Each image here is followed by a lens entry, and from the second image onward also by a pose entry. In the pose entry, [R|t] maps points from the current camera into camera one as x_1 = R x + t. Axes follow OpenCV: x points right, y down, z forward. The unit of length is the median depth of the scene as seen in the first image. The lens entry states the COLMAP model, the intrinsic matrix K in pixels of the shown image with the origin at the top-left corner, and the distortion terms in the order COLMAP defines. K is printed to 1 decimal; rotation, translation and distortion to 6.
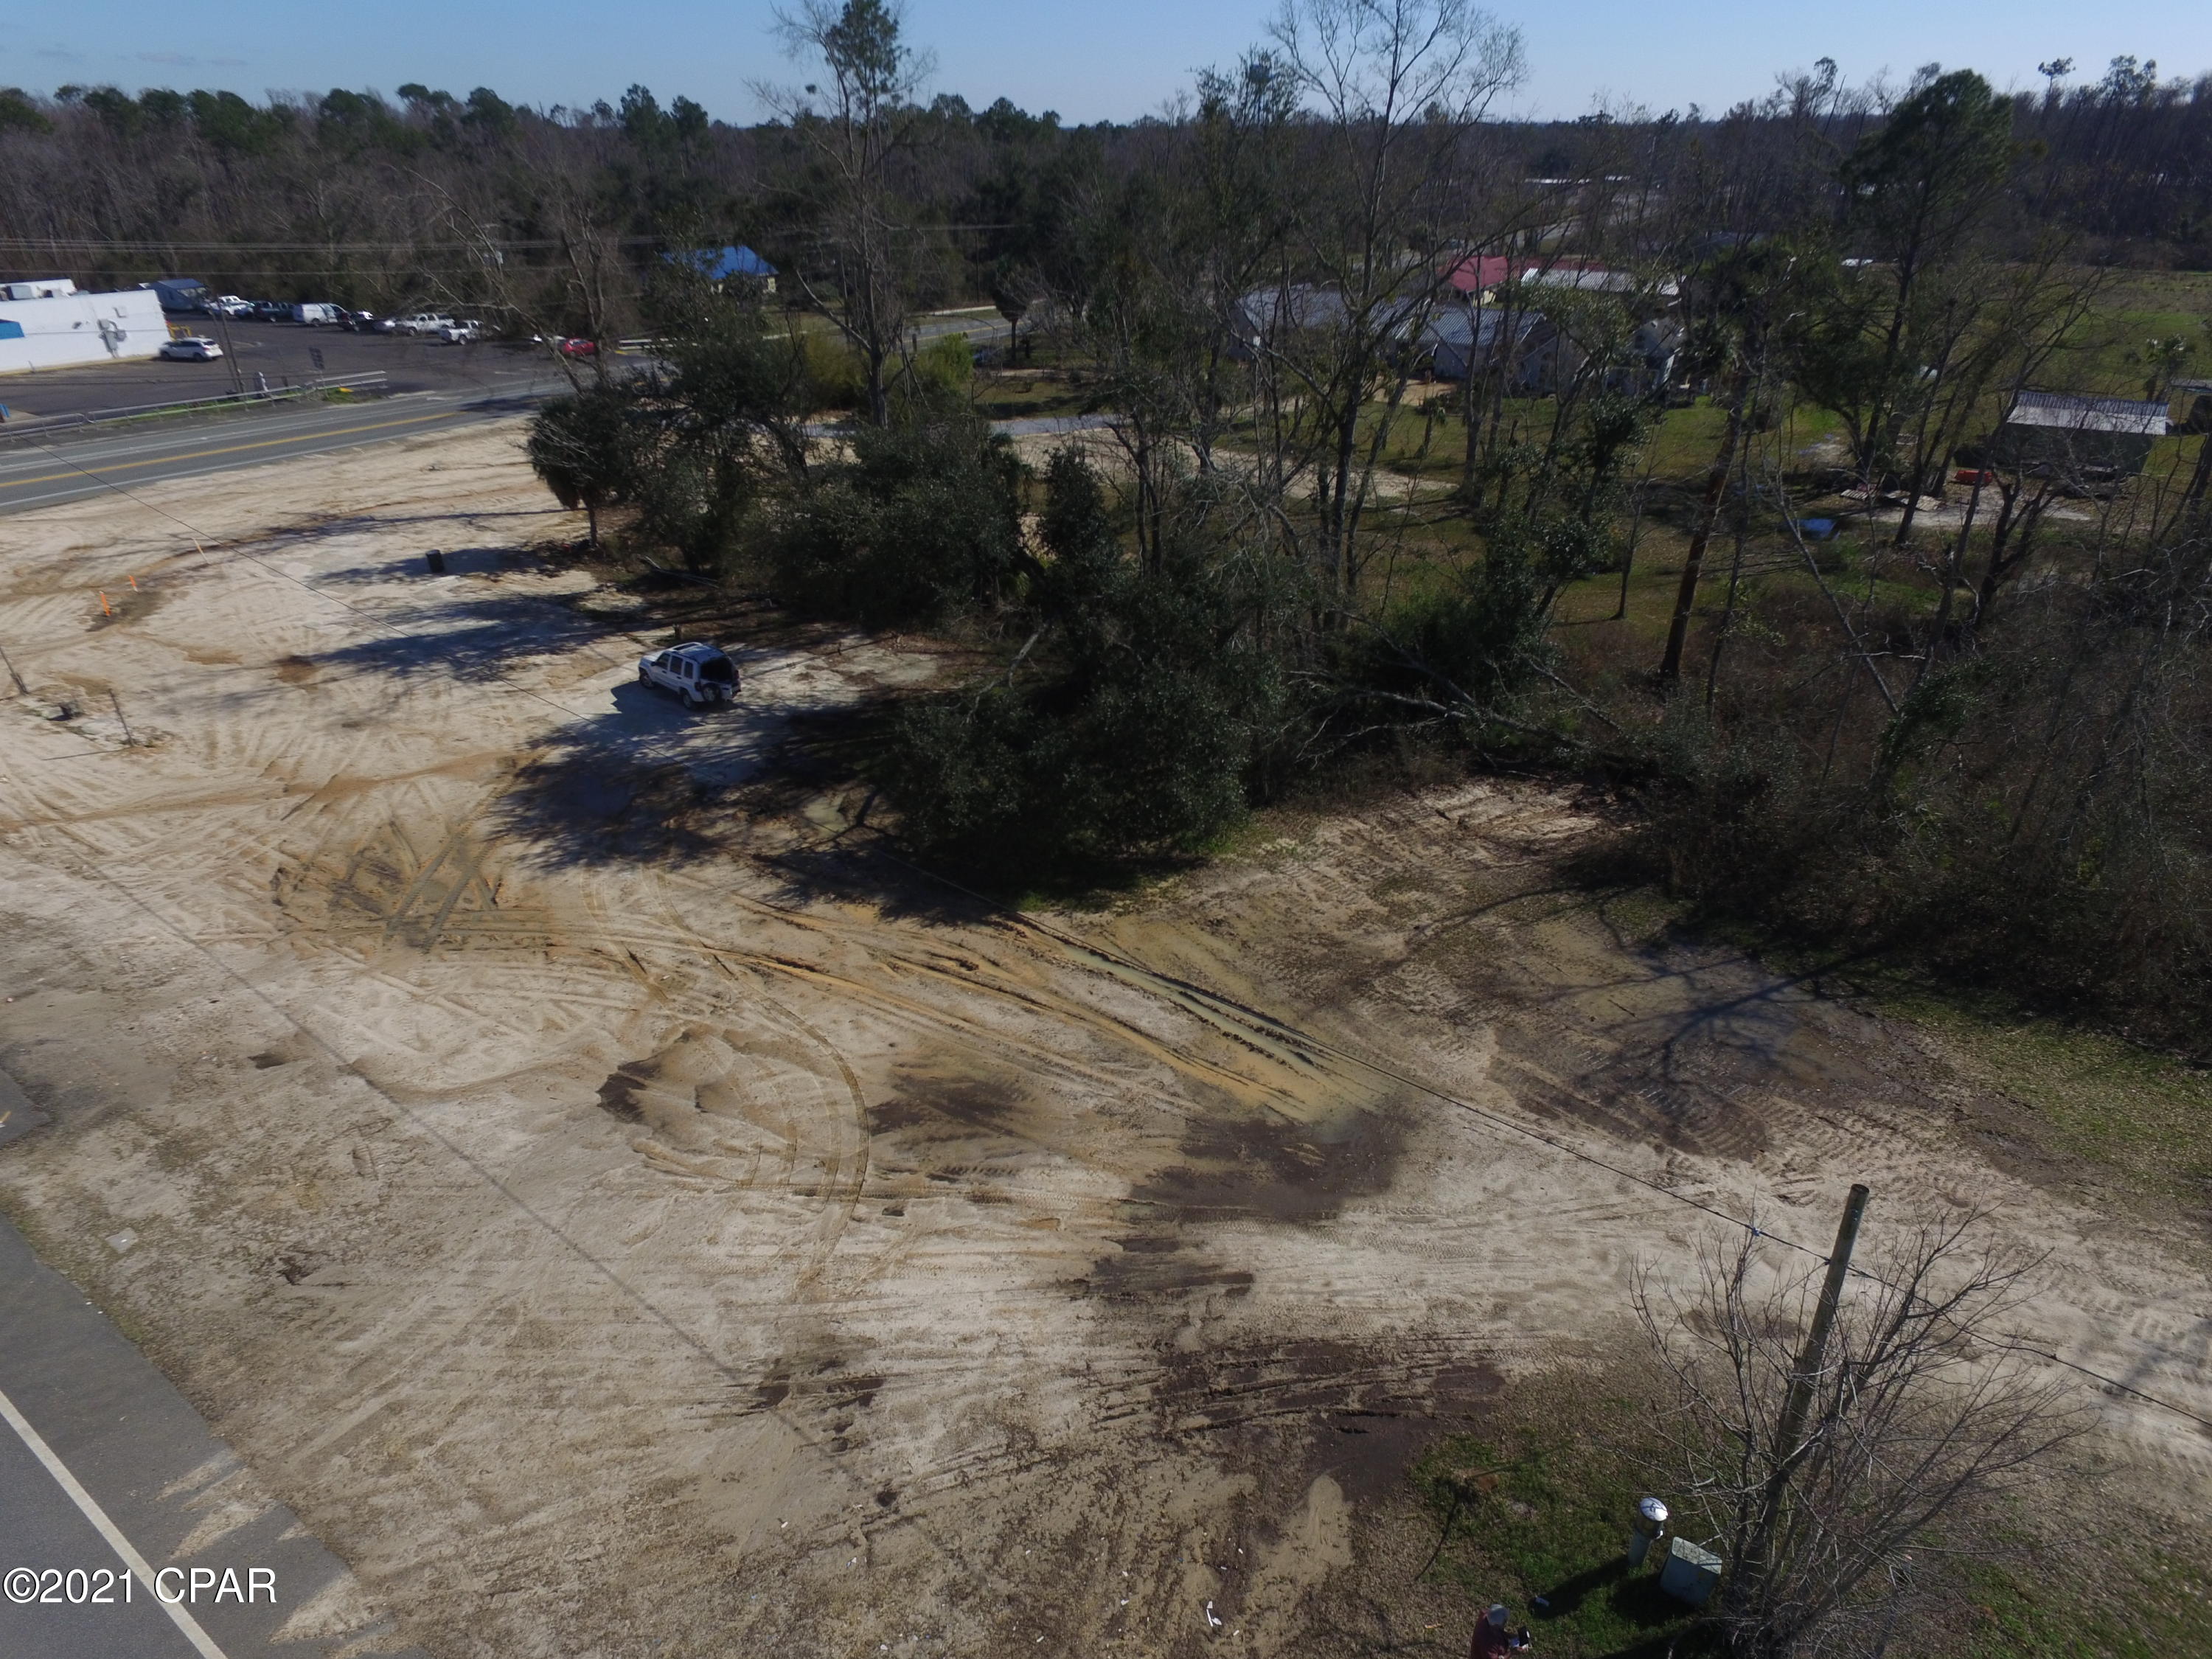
lens RADIAL K [[1287.0, 0, 1082.8], [0, 1287.0, 839.0], [0, 0, 1]] dist [-0.015465, 0.021543]
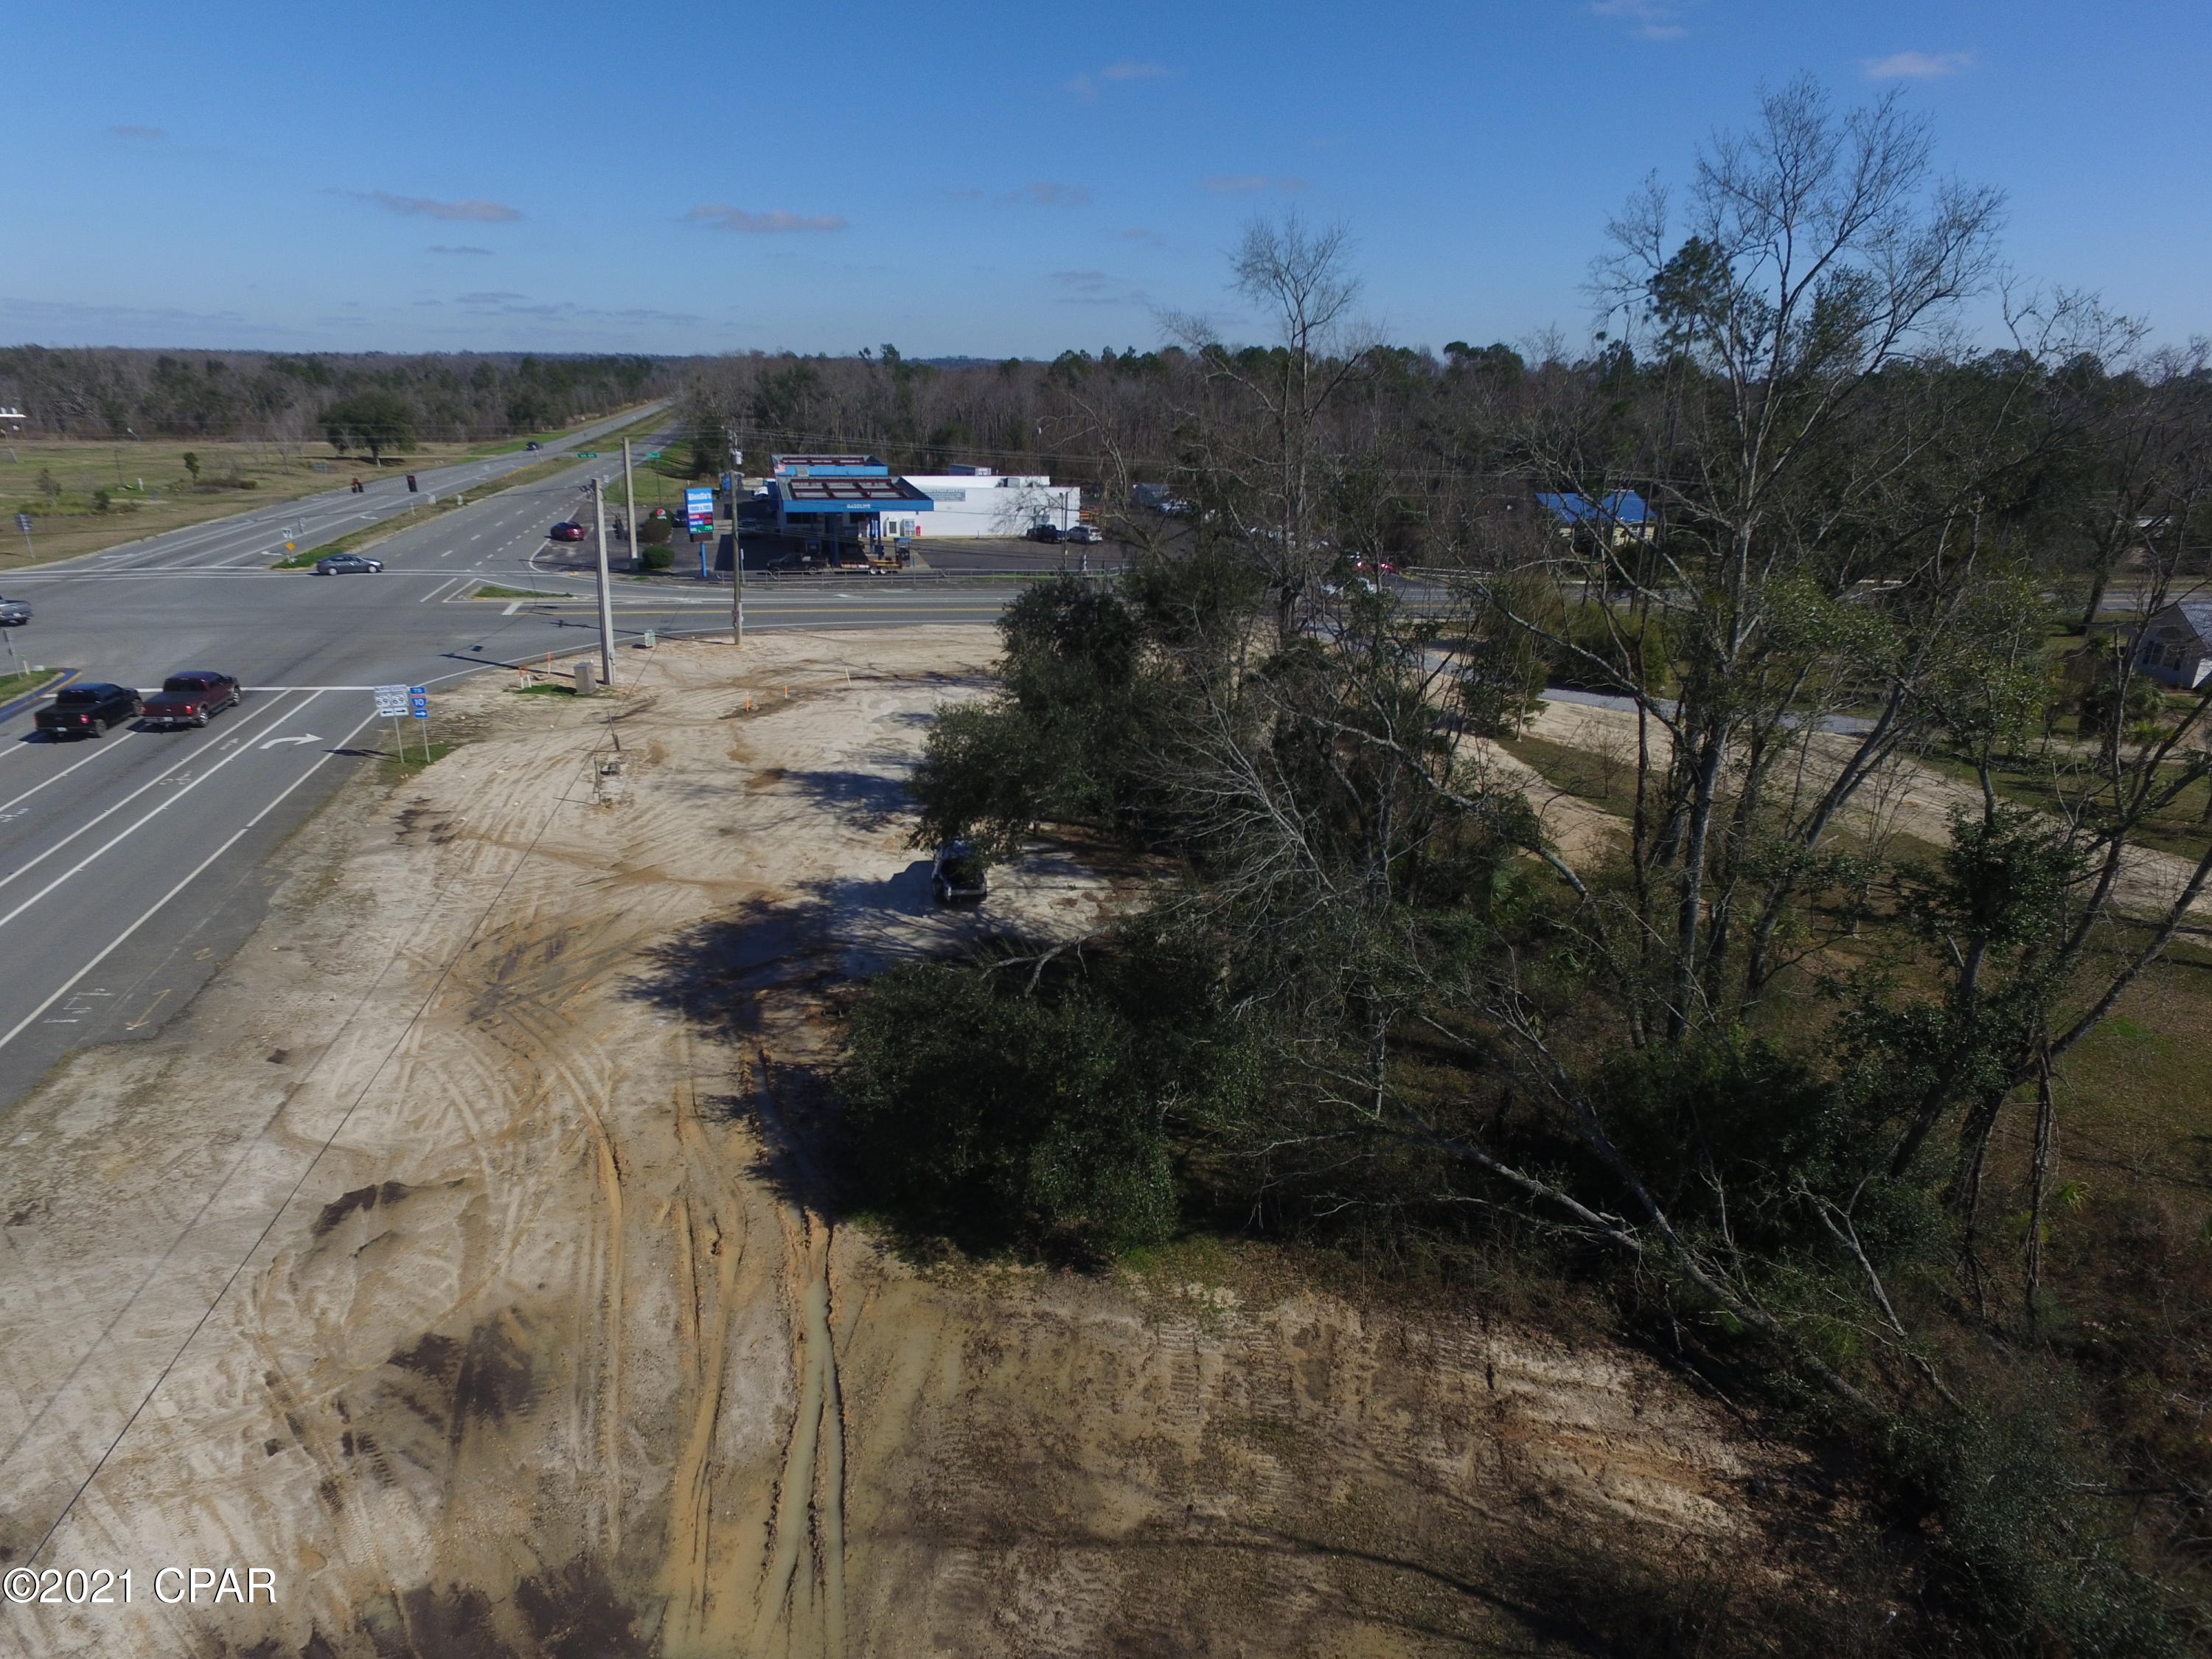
lens RADIAL K [[1286.1, 0, 1098.2], [0, 1286.1, 845.5], [0, 0, 1]] dist [-0.003451, 0.016141]
pose [[0.738707, 0.247375, -0.626991, 0.431858], [-0.344705, 0.938019, -0.036034, -0.159392], [0.579216, 0.242746, 0.778192, 0.314226]]
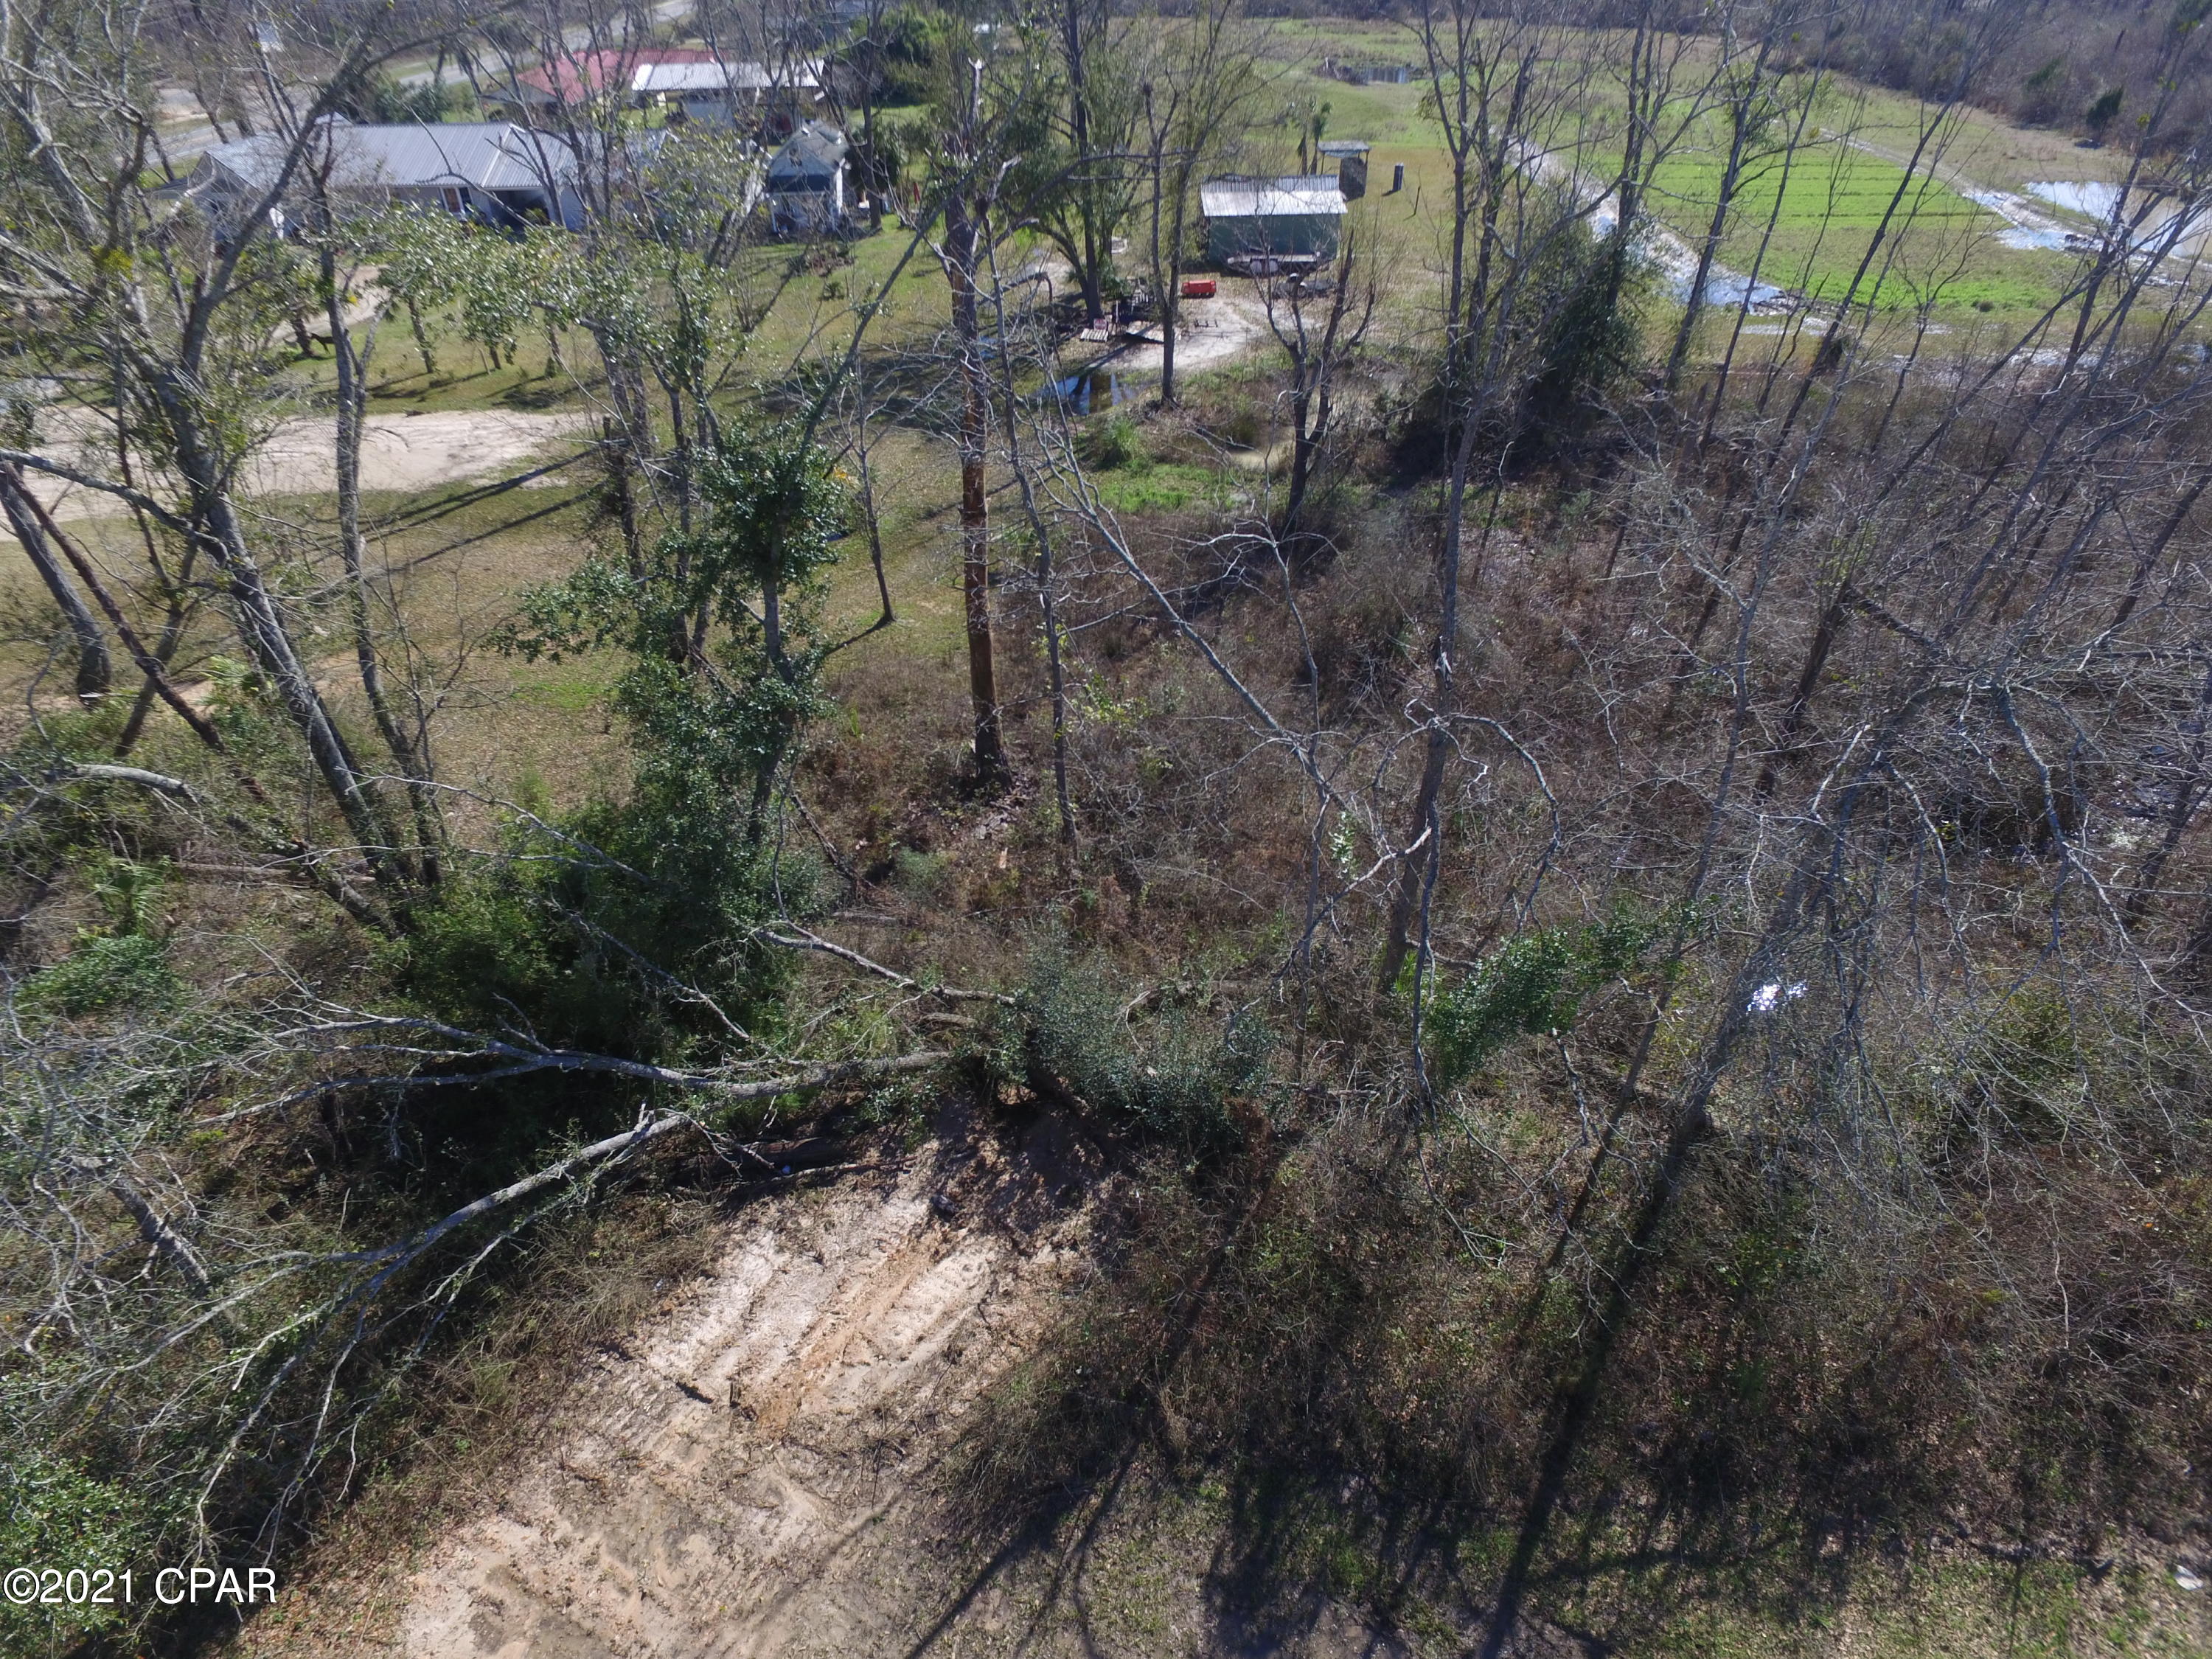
lens RADIAL K [[1287.0, 0, 1082.8], [0, 1287.0, 839.0], [0, 0, 1]] dist [-0.015465, 0.021543]
pose [[0.837173, -0.340269, 0.428203, 0.246564], [0.281567, 0.939323, 0.195941, -0.239463], [-0.468893, -0.043469, 0.882185, 0.490999]]
